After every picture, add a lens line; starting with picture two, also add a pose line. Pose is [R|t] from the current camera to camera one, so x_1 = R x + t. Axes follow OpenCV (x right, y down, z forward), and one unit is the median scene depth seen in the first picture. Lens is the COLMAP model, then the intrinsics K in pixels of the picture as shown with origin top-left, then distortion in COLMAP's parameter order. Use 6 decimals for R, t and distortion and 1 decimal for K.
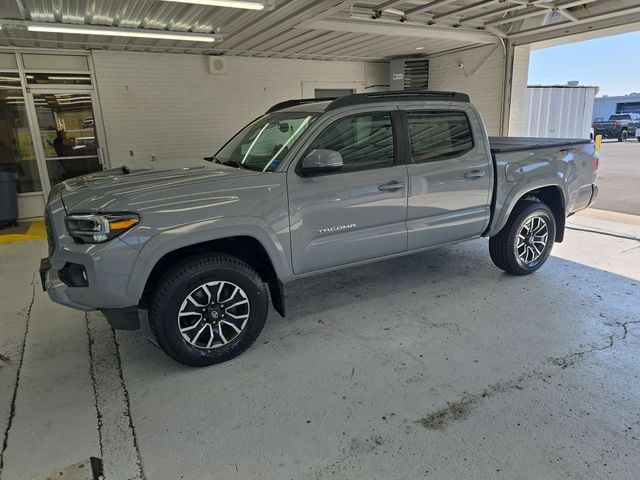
lens RADIAL K [[468.3, 0, 317.4], [0, 468.3, 242.2], [0, 0, 1]] dist [0.002099, -0.004584]
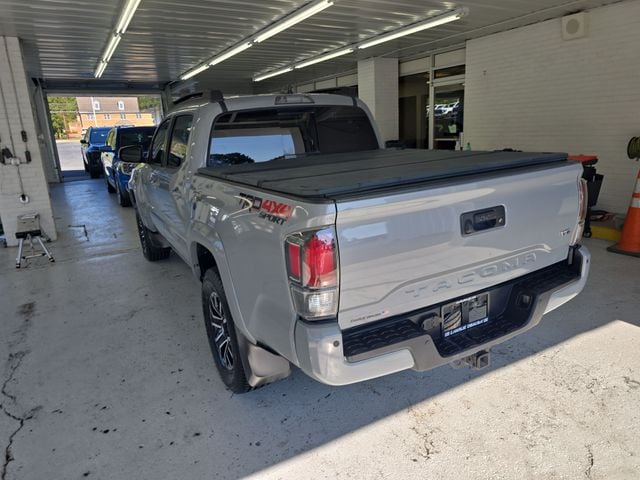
lens RADIAL K [[460.2, 0, 326.5], [0, 460.2, 241.0], [0, 0, 1]] dist [0.037751, -0.036177]
pose [[-0.041021, 0.273039, -0.961128, 0.901857], [-0.199614, 0.940306, 0.275643, -0.273653], [0.979016, 0.203162, 0.015931, 1.005155]]
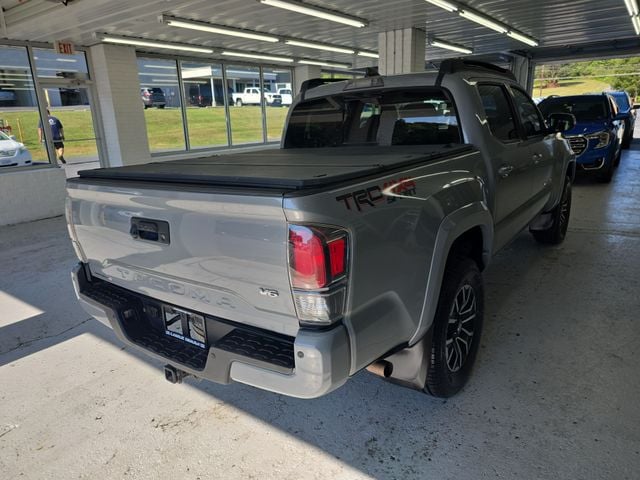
lens RADIAL K [[453.4, 0, 303.2], [0, 453.4, 251.5], [0, 0, 1]] dist [0.000197, -0.001180]
pose [[-0.940926, 0.166288, -0.294969, 0.495593], [-0.004935, 0.864284, 0.502980, -0.384407], [0.338577, 0.474722, -0.812407, 1.506564]]
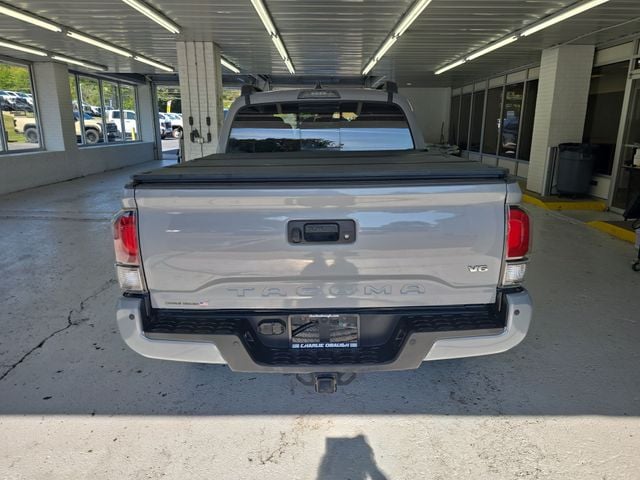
lens RADIAL K [[446.6, 0, 320.0], [0, 446.6, 240.0], [0, 0, 1]] dist [0.046912, -0.045120]
pose [[-0.549323, 0.238409, -0.800878, 0.788285], [-0.186207, 0.899410, 0.395460, -0.340873], [0.814599, 0.366365, -0.449673, 1.304139]]
